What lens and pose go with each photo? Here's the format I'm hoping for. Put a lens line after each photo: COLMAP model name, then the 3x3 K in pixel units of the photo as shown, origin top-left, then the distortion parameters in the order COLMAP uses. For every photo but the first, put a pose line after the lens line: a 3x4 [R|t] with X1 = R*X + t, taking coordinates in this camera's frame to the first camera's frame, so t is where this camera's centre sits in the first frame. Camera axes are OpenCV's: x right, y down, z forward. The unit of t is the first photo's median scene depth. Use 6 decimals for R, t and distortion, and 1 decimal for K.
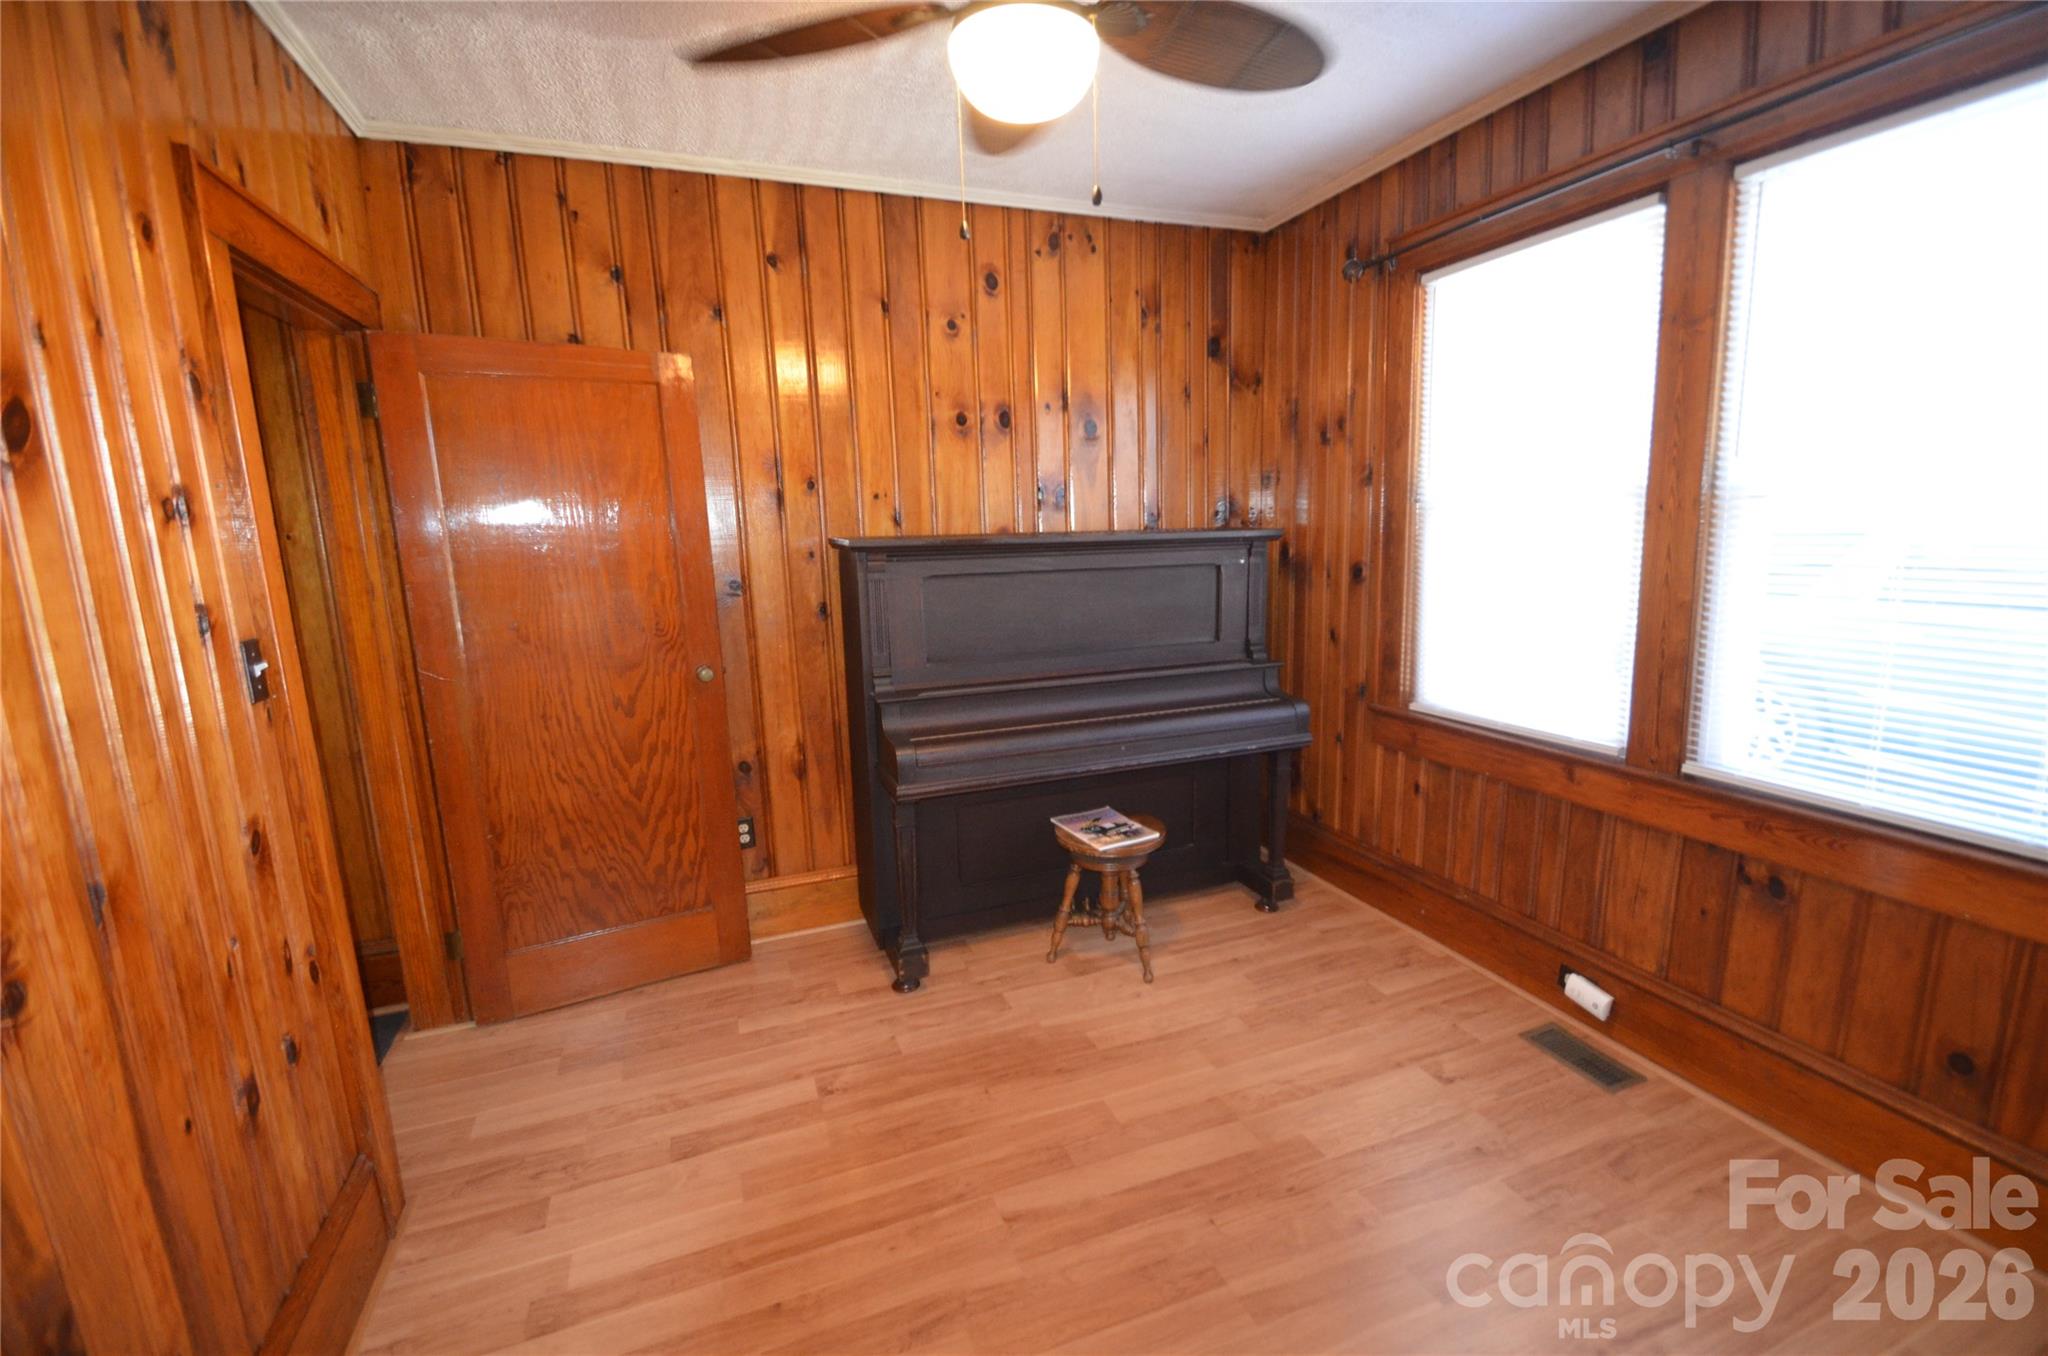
lens RADIAL K [[899.9, 0, 1036.1], [0, 899.9, 678.0], [0, 0, 1]] dist [-0.002078, -0.000039]
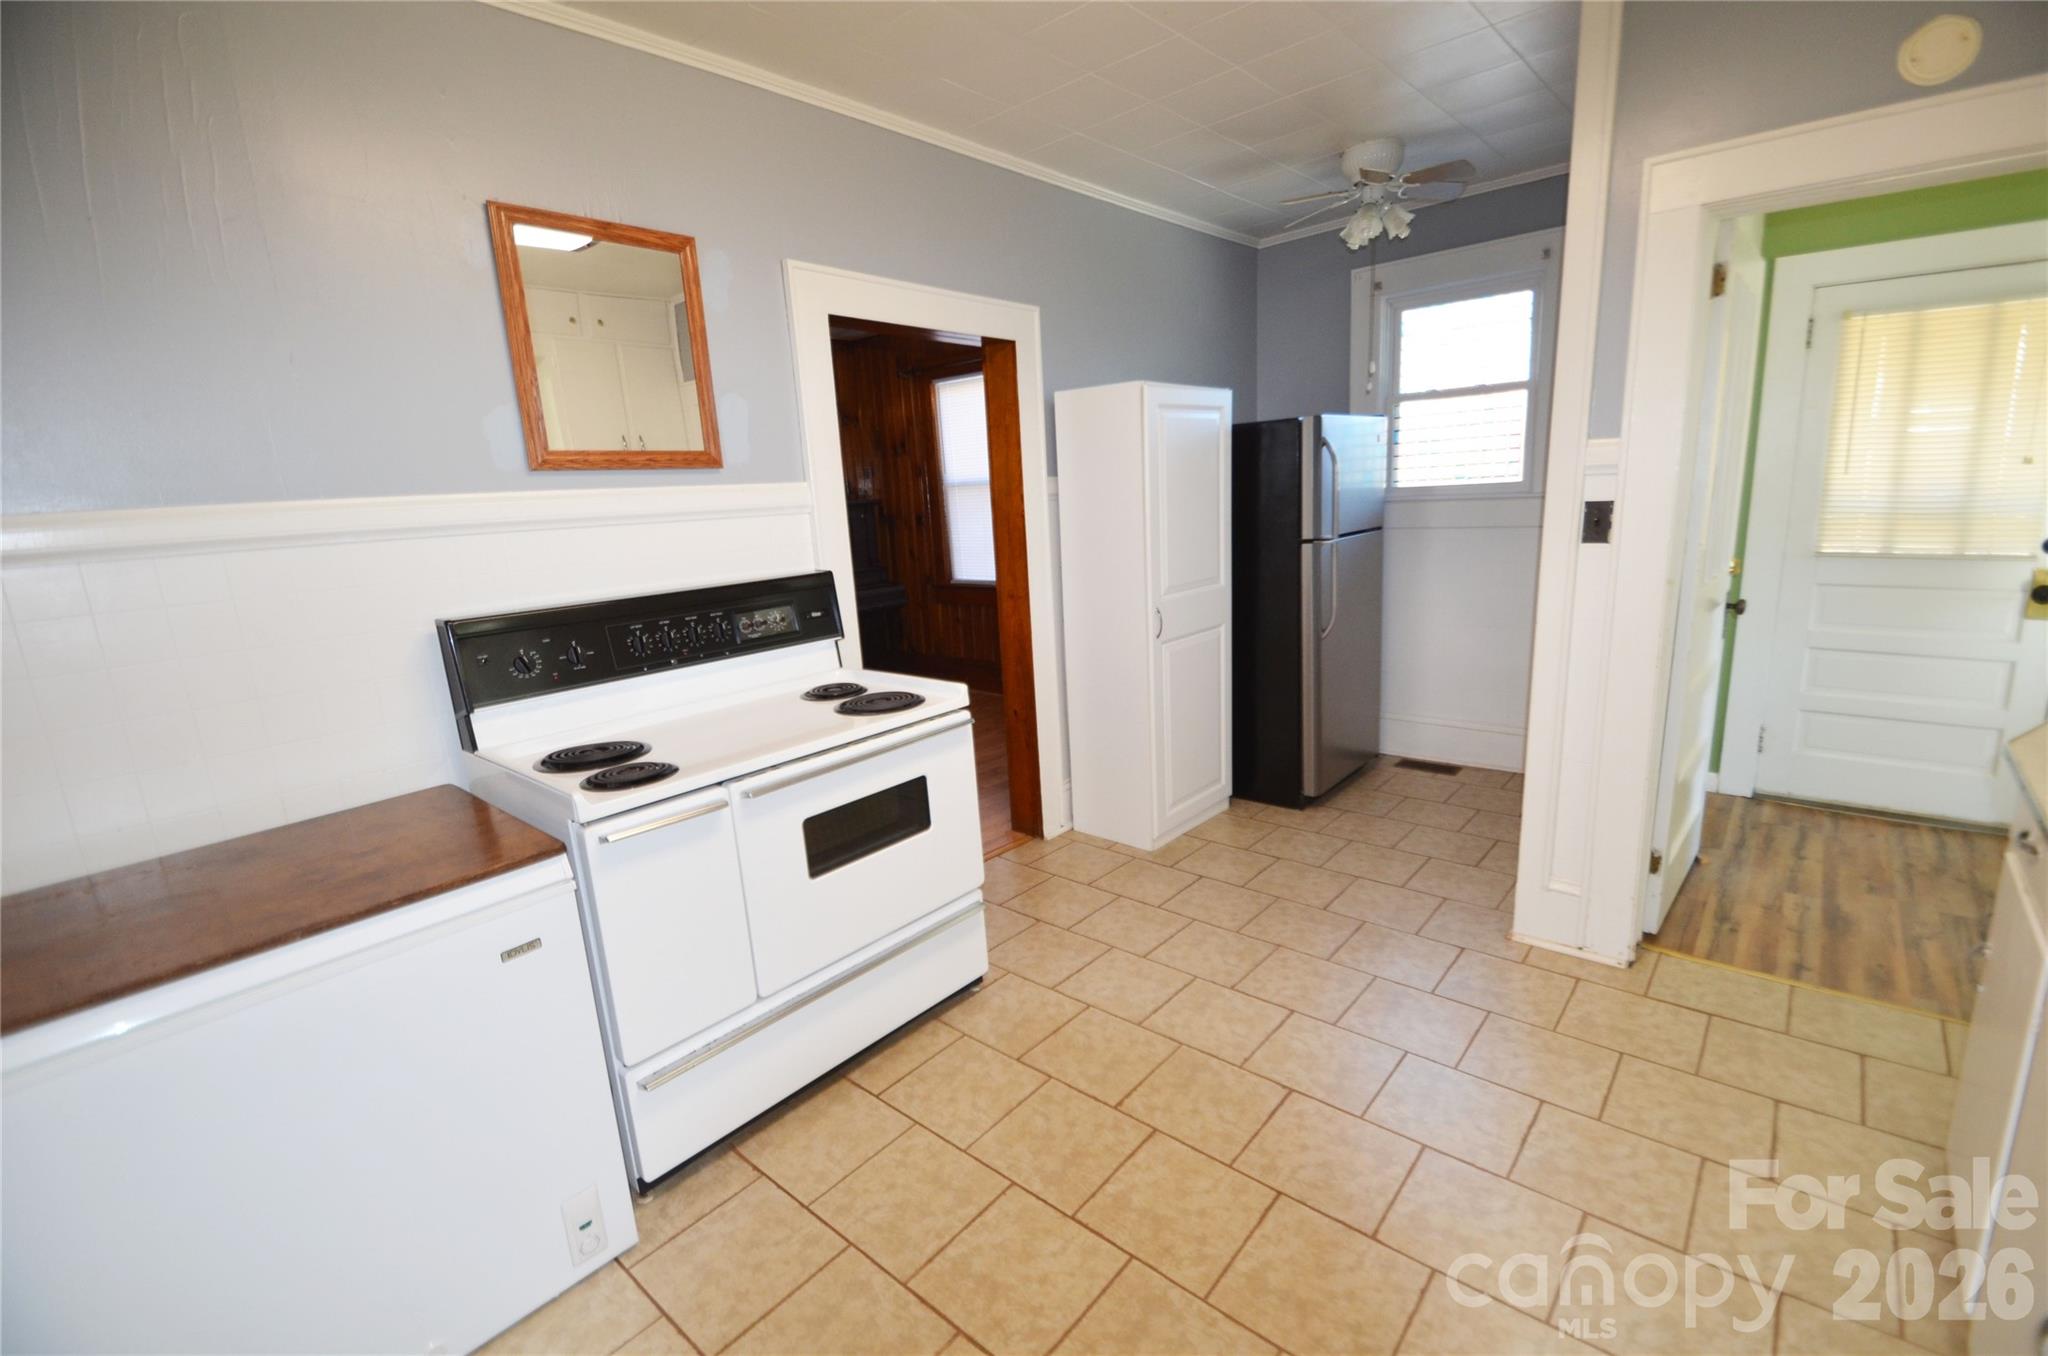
lens RADIAL K [[899.9, 0, 1033.8], [0, 899.9, 678.9], [0, 0, 1]] dist [-0.002078, -0.000039]
pose [[0.893347, -0.115223, 0.434345, -0.313094], [0.109015, 0.993264, 0.039275, 0.176651], [-0.435944, 0.012264, 0.899890, -0.871403]]
